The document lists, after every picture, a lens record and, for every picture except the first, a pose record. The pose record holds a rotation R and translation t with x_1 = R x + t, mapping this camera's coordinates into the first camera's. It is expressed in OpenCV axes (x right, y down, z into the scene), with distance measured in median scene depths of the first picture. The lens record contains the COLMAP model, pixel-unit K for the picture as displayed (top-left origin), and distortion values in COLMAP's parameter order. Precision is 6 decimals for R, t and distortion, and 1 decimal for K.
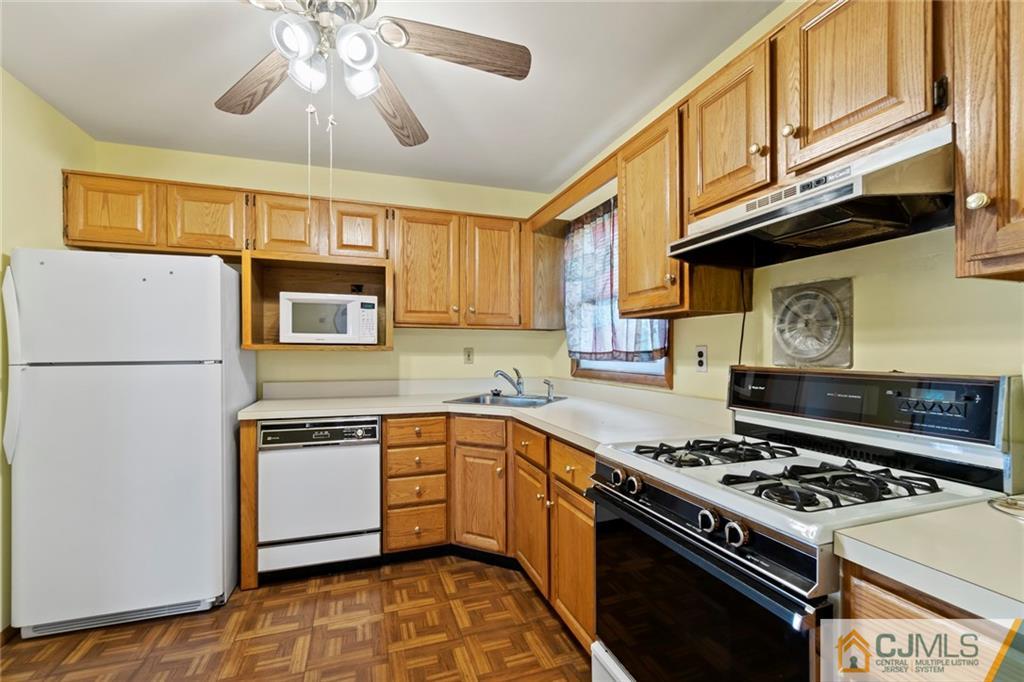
lens RADIAL K [[451.6, 0, 509.6], [0, 451.6, 352.0], [0, 0, 1]] dist [0.001191, 0.000372]
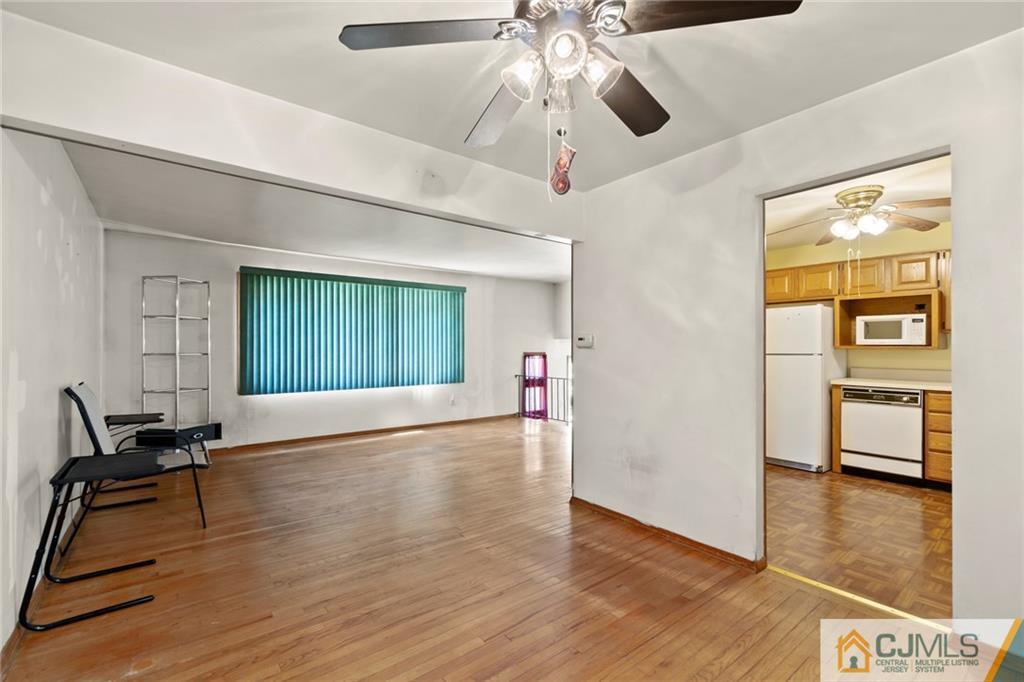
lens RADIAL K [[440.6, 0, 512.8], [0, 440.6, 345.2], [0, 0, 1]] dist [-0.000990, 0.000046]
pose [[0.306214, -0.005057, -0.951949, 0.747991], [-0.004139, 0.999969, -0.006644, -0.001098], [0.951954, 0.005975, 0.306184, -0.845033]]
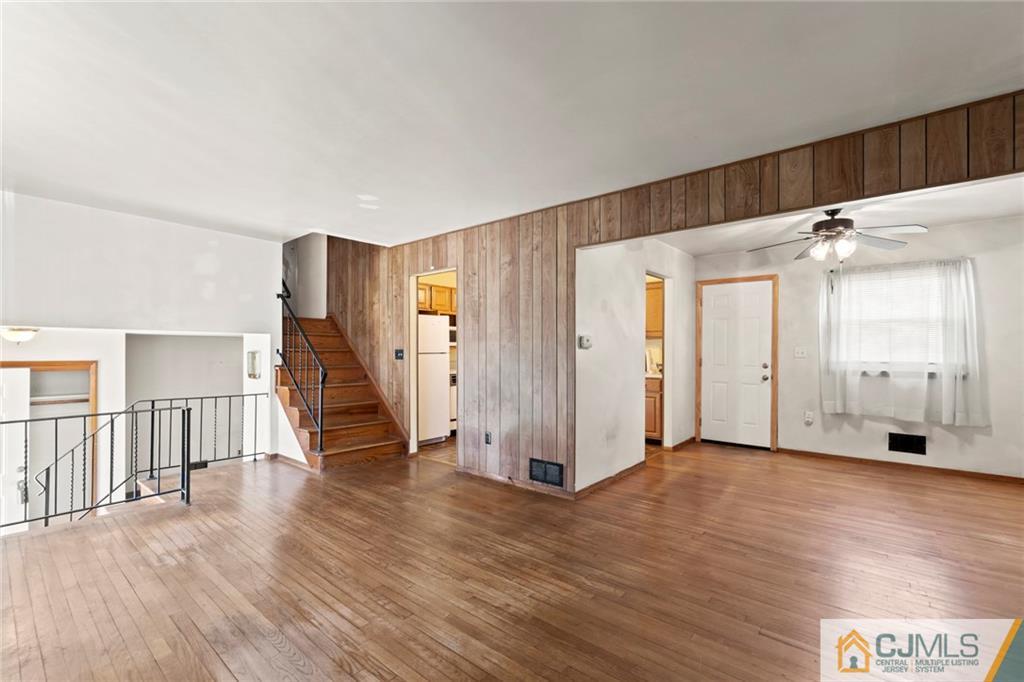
lens RADIAL K [[451.6, 0, 509.6], [0, 451.6, 352.0], [0, 0, 1]] dist [0.001191, 0.000372]
pose [[0.866161, -0.000855, 0.499765, -1.627000], [-0.001458, 0.999990, 0.004237, 0.005324], [-0.499763, -0.004399, 0.866151, -1.441651]]
